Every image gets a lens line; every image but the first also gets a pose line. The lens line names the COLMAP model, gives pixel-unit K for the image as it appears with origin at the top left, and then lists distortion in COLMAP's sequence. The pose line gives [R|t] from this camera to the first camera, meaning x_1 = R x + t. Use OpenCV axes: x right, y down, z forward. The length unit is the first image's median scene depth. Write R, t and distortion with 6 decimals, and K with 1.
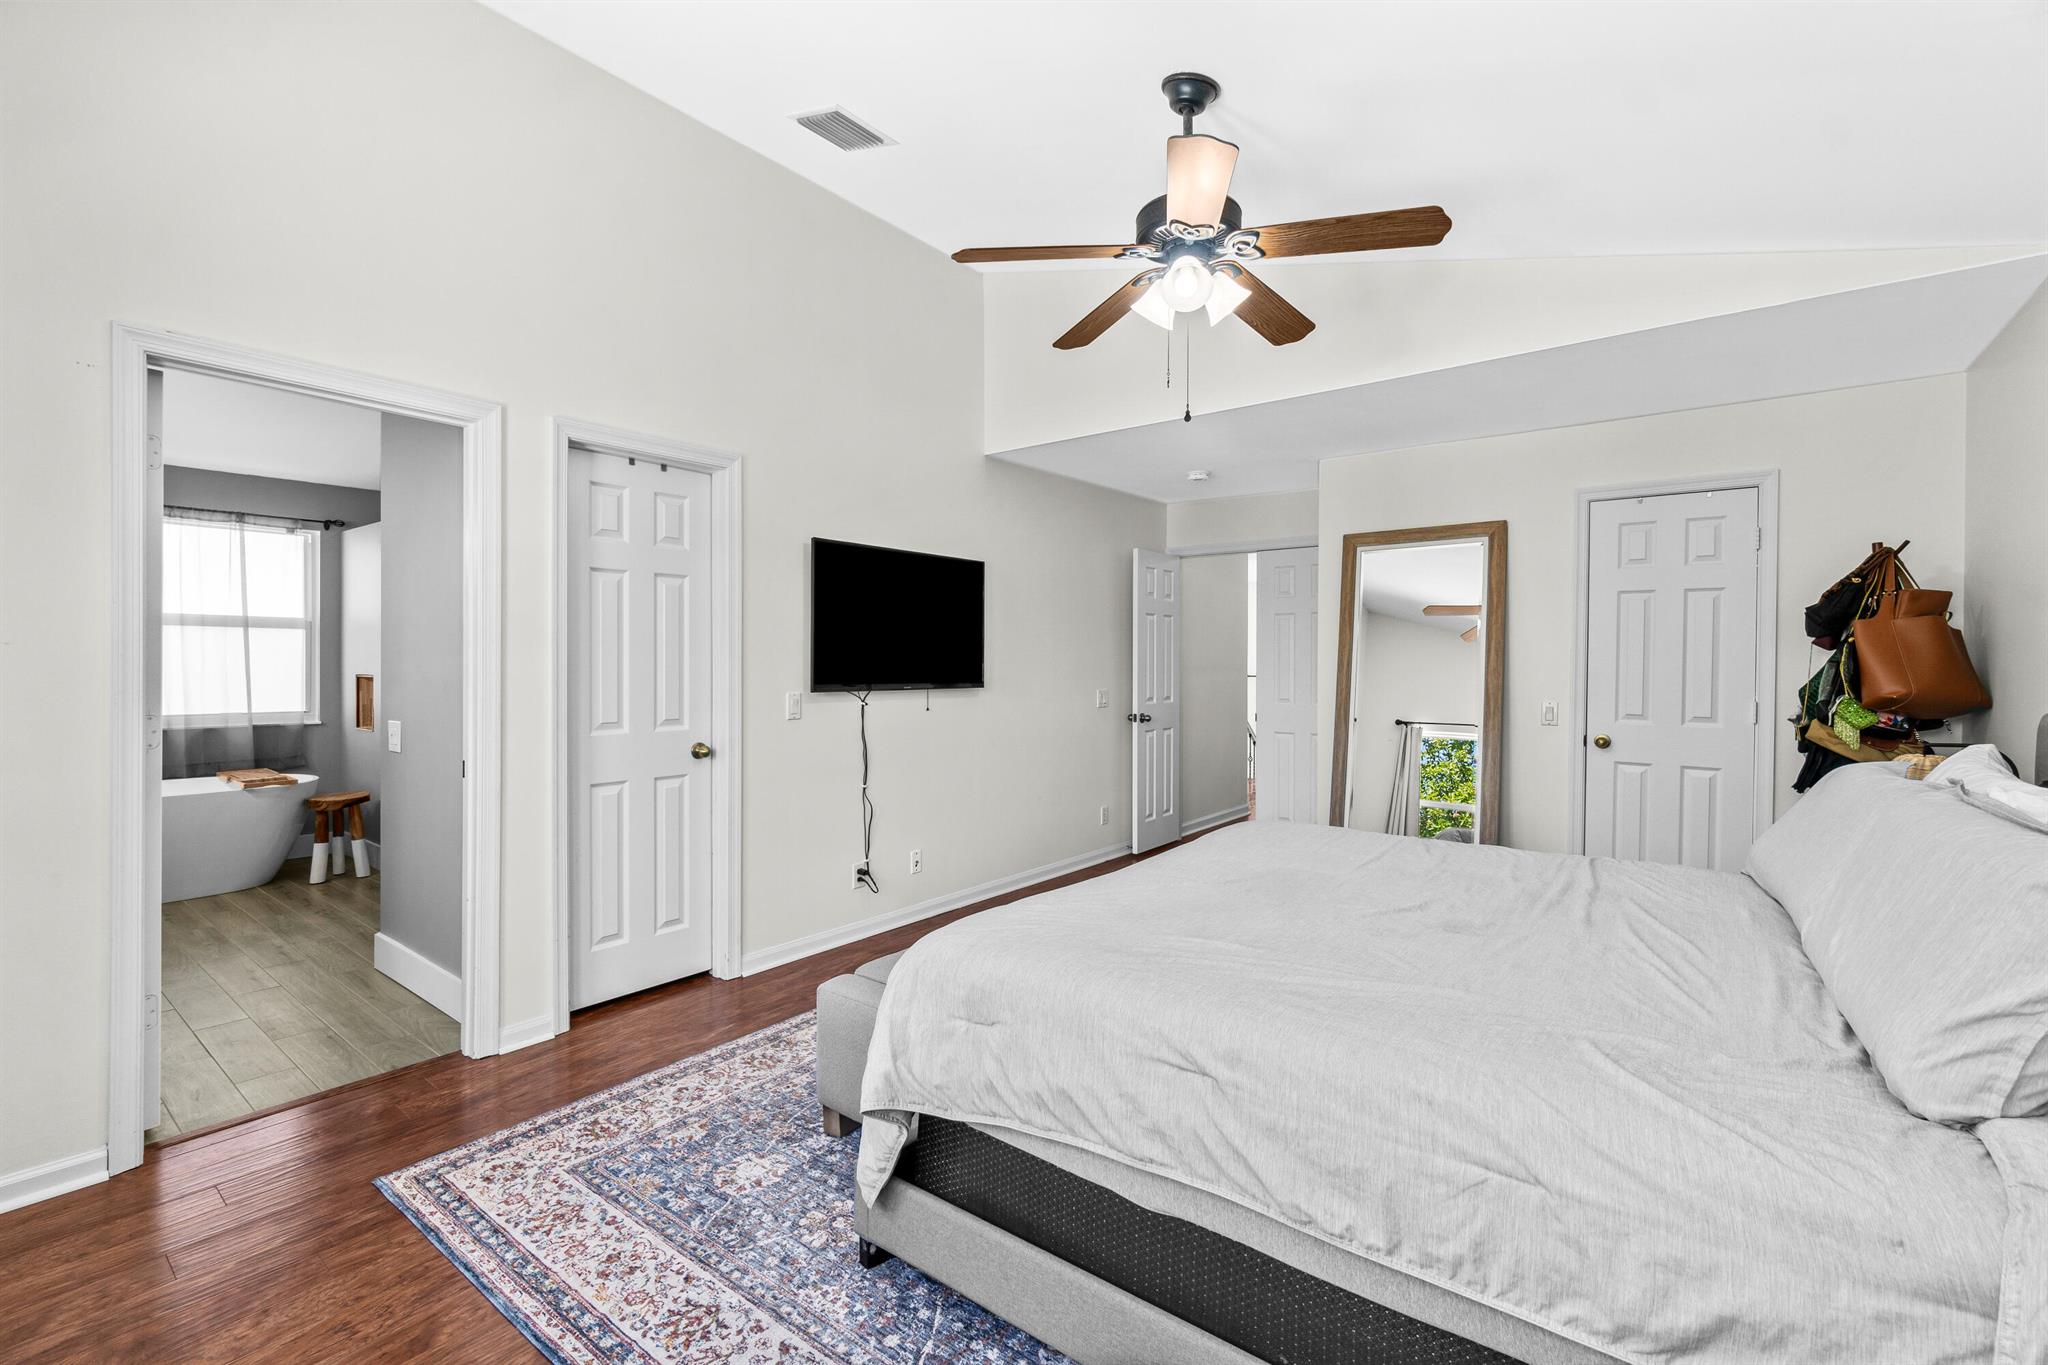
lens RADIAL K [[893.4, 0, 1020.0], [0, 893.4, 670.5], [0, 0, 1]] dist [0.001590, 0.000314]
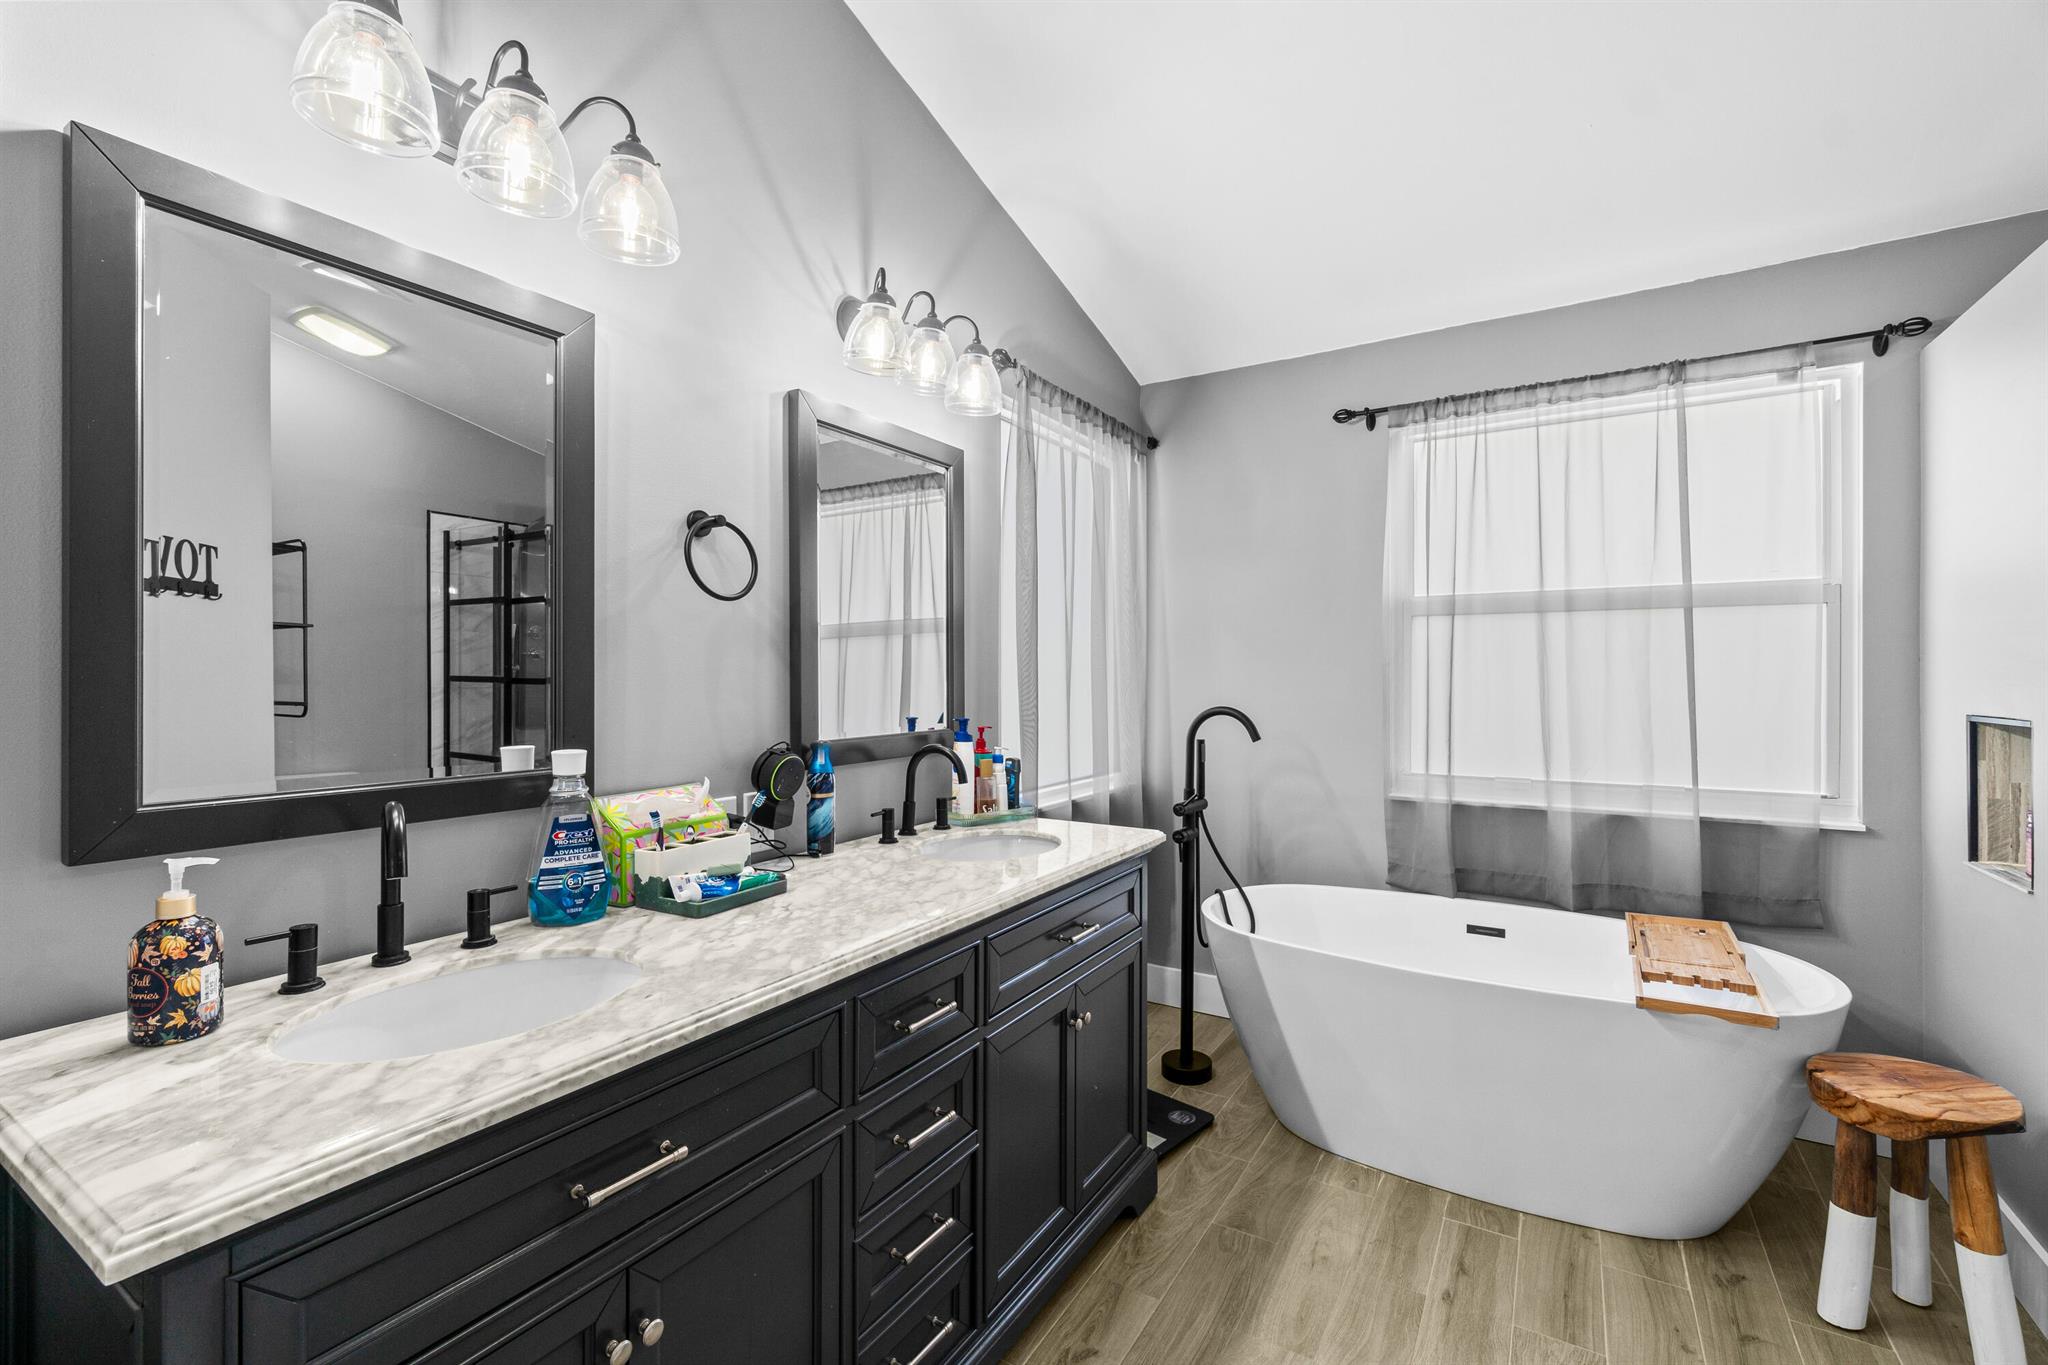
lens RADIAL K [[893.4, 0, 1015.6], [0, 893.4, 684.0], [0, 0, 1]] dist [0.001590, 0.000314]
pose [[0.129043, -0.006543, -0.991617, -0.441503], [-0.010852, 0.999909, -0.008010, -0.001300], [0.991580, 0.011794, 0.128960, 0.583077]]
